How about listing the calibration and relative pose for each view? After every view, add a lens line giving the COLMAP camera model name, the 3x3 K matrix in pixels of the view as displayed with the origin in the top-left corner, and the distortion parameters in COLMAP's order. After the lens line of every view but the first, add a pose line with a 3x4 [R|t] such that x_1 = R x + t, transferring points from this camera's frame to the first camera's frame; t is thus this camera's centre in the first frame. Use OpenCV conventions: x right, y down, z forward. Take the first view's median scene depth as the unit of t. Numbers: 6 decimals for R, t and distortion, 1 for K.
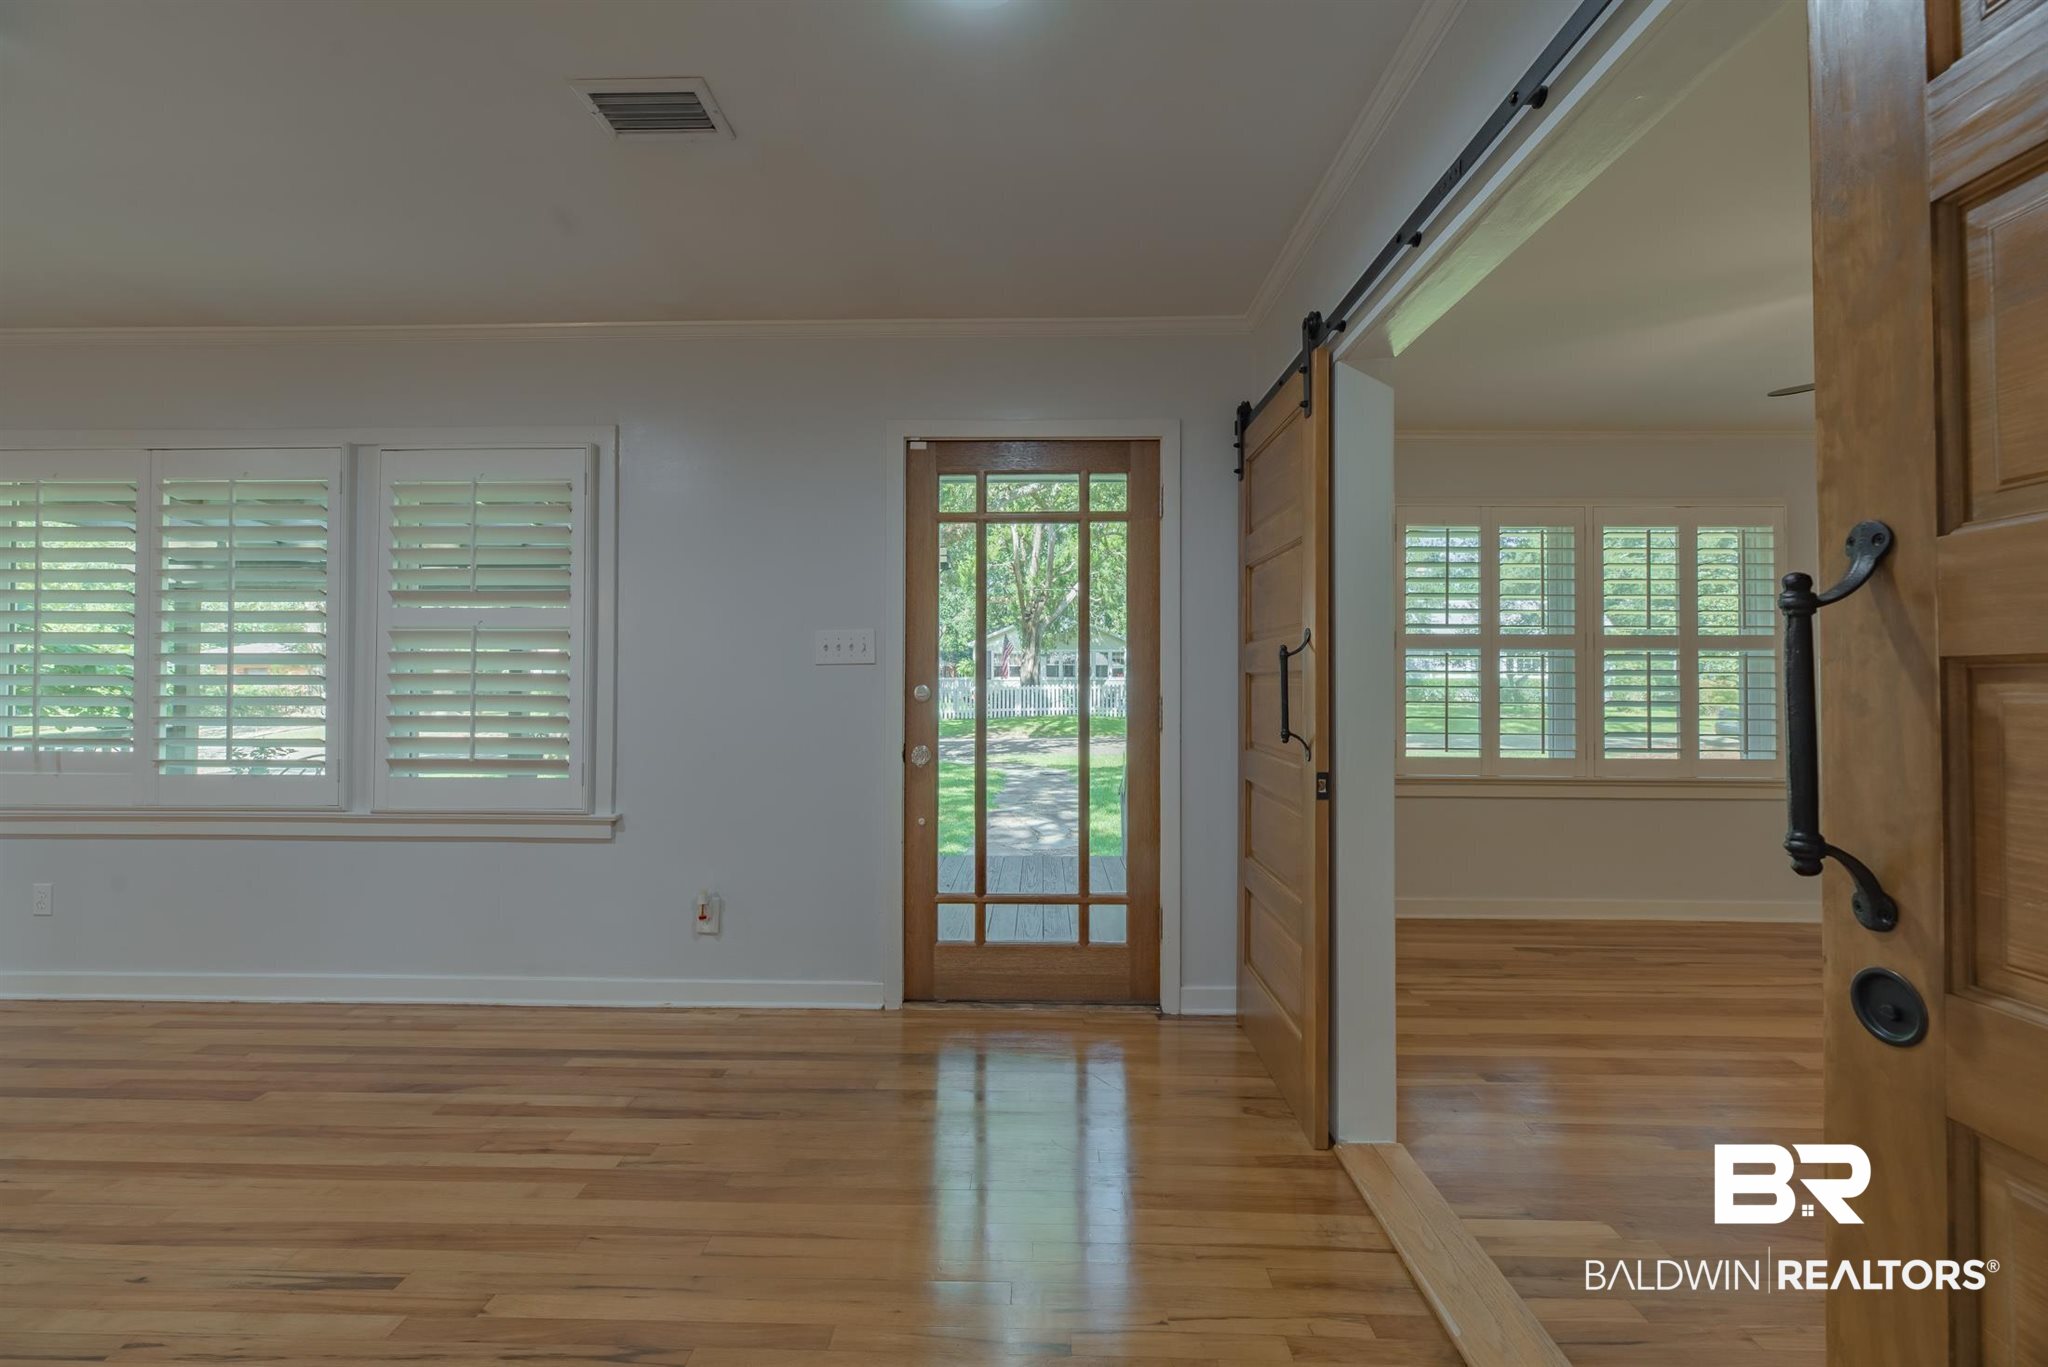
lens RADIAL K [[839.3, 0, 1022.3], [0, 839.3, 665.6], [0, 0, 1]] dist [-0.000885, 0.000143]
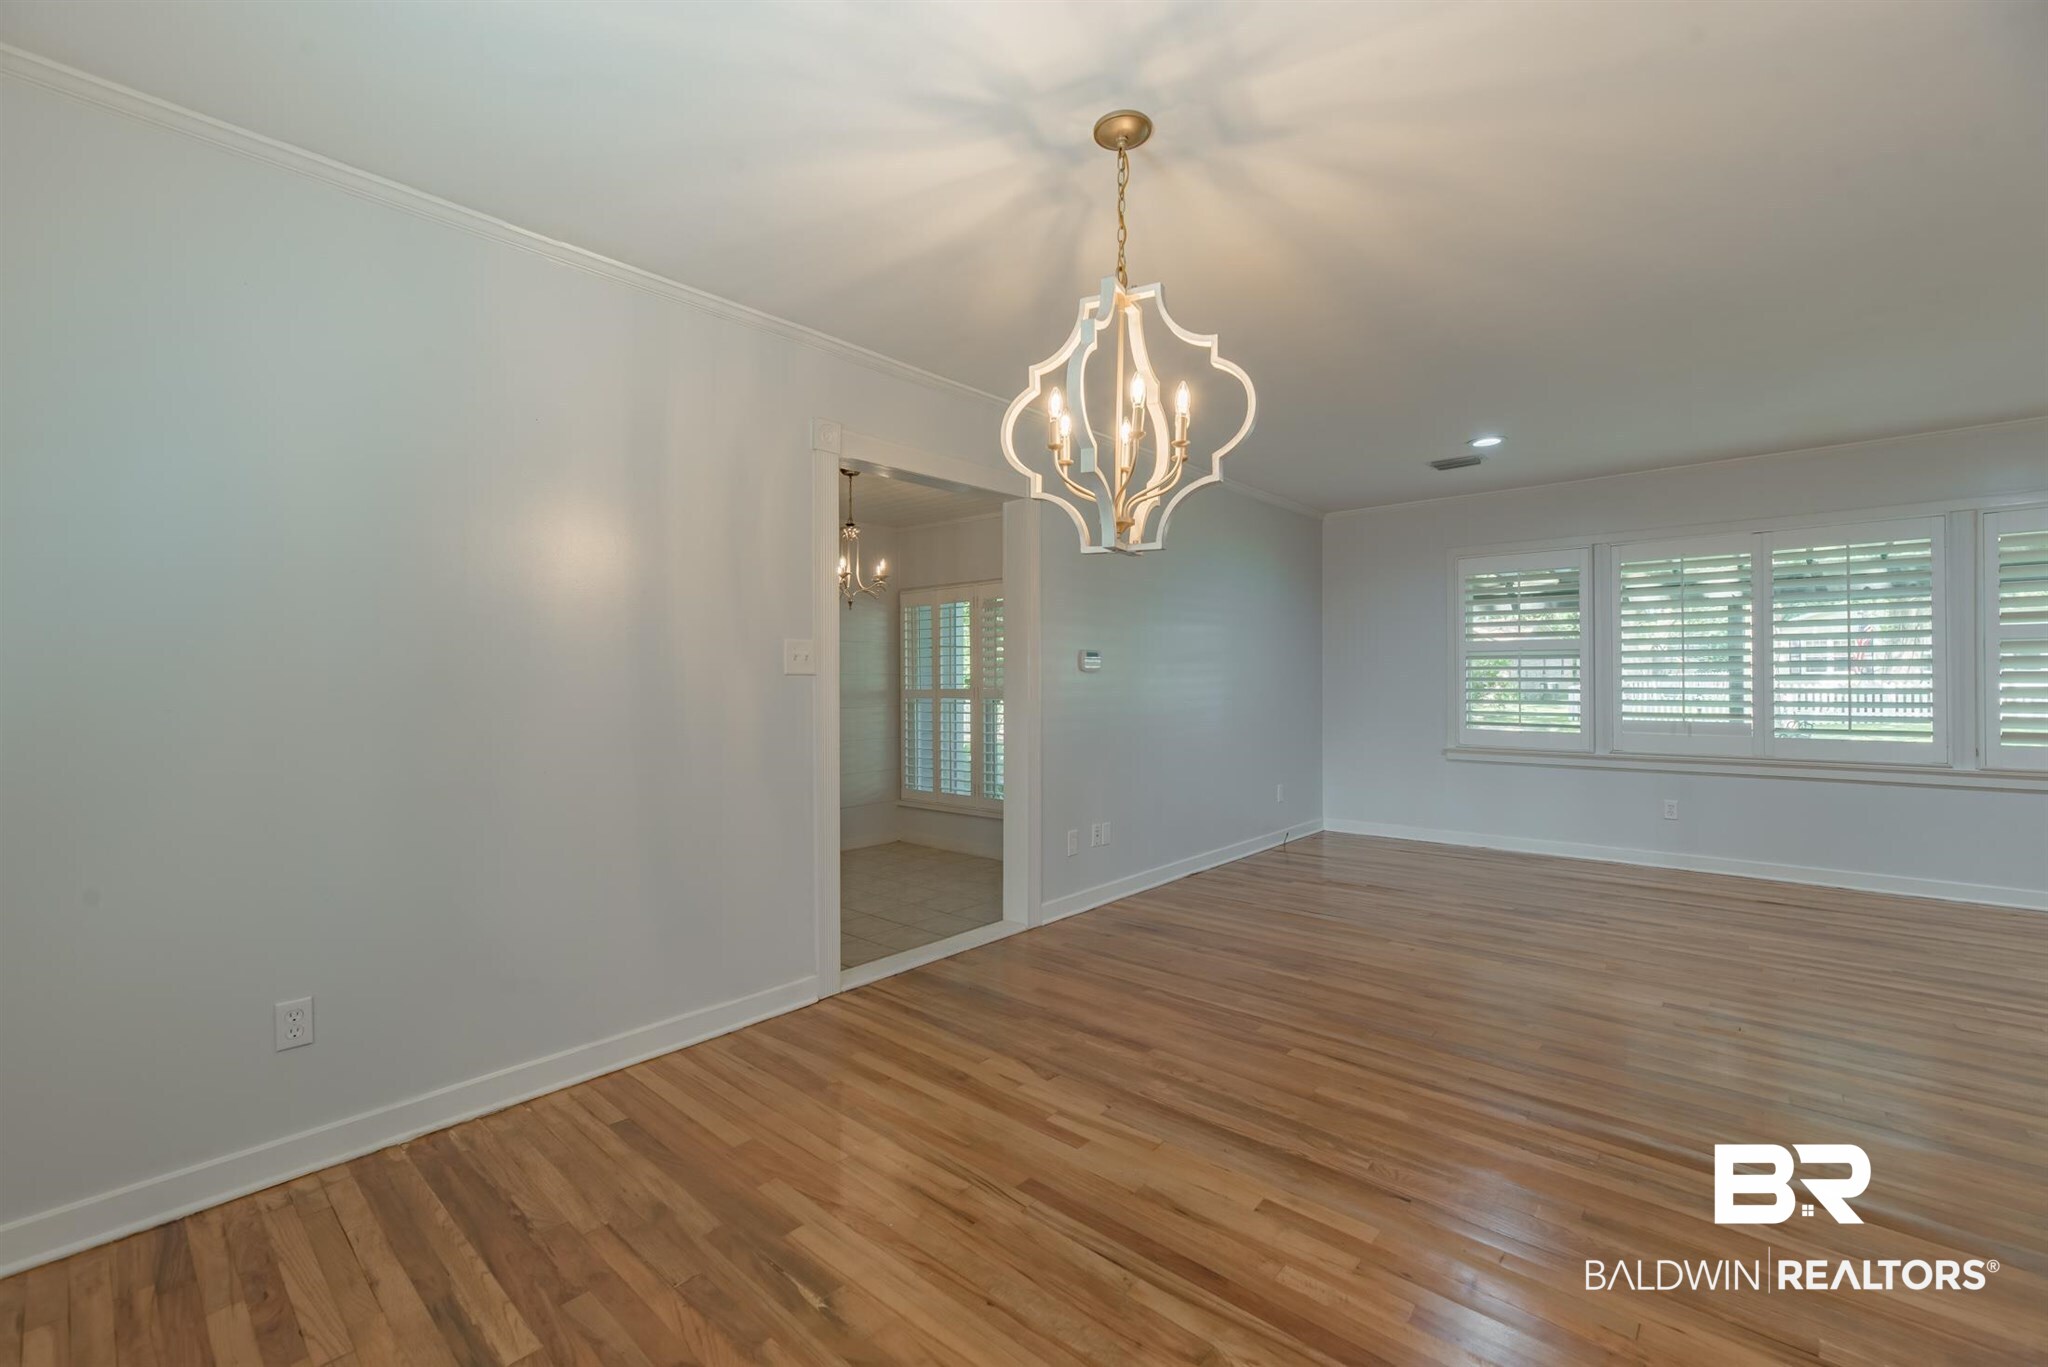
lens RADIAL K [[848.7, 0, 992.2], [0, 848.7, 677.3], [0, 0, 1]] dist [-0.000259, -0.000227]
pose [[0.748506, -0.009221, -0.663064, -1.079697], [0.019706, 0.999771, 0.008343, -0.024832], [0.662835, -0.019311, 0.748516, -1.184818]]
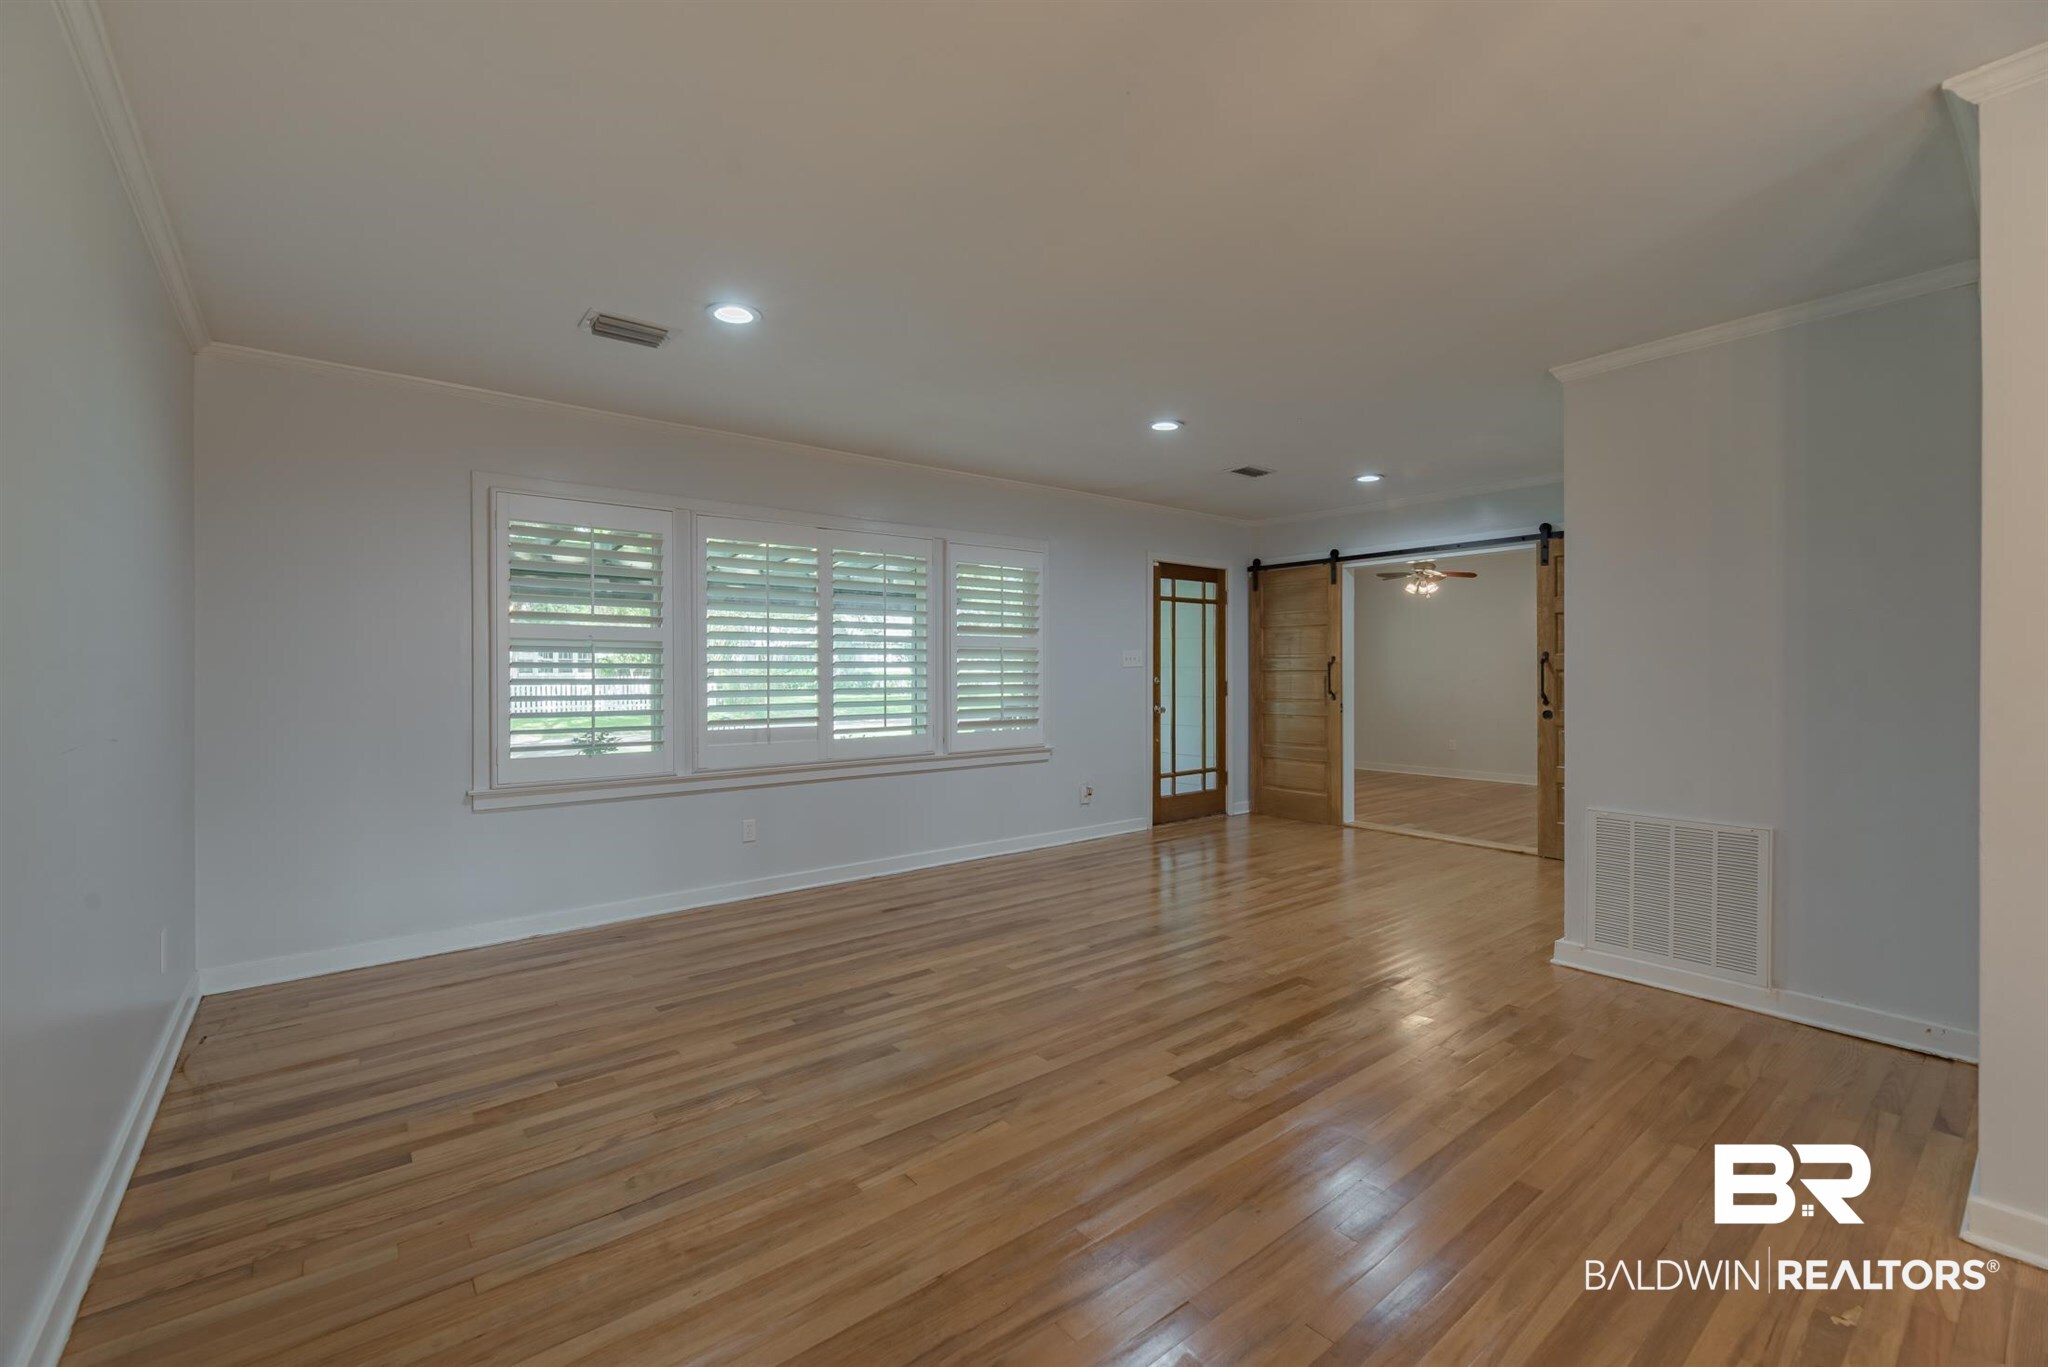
lens RADIAL K [[851.3, 0, 1014.8], [0, 851.3, 675.4], [0, 0, 1]] dist [0.002113, 0.000142]
pose [[0.764695, -0.007849, 0.644345, -1.809714], [-0.004013, 0.999848, 0.016943, -0.015485], [-0.644380, -0.015542, 0.764548, -0.425840]]
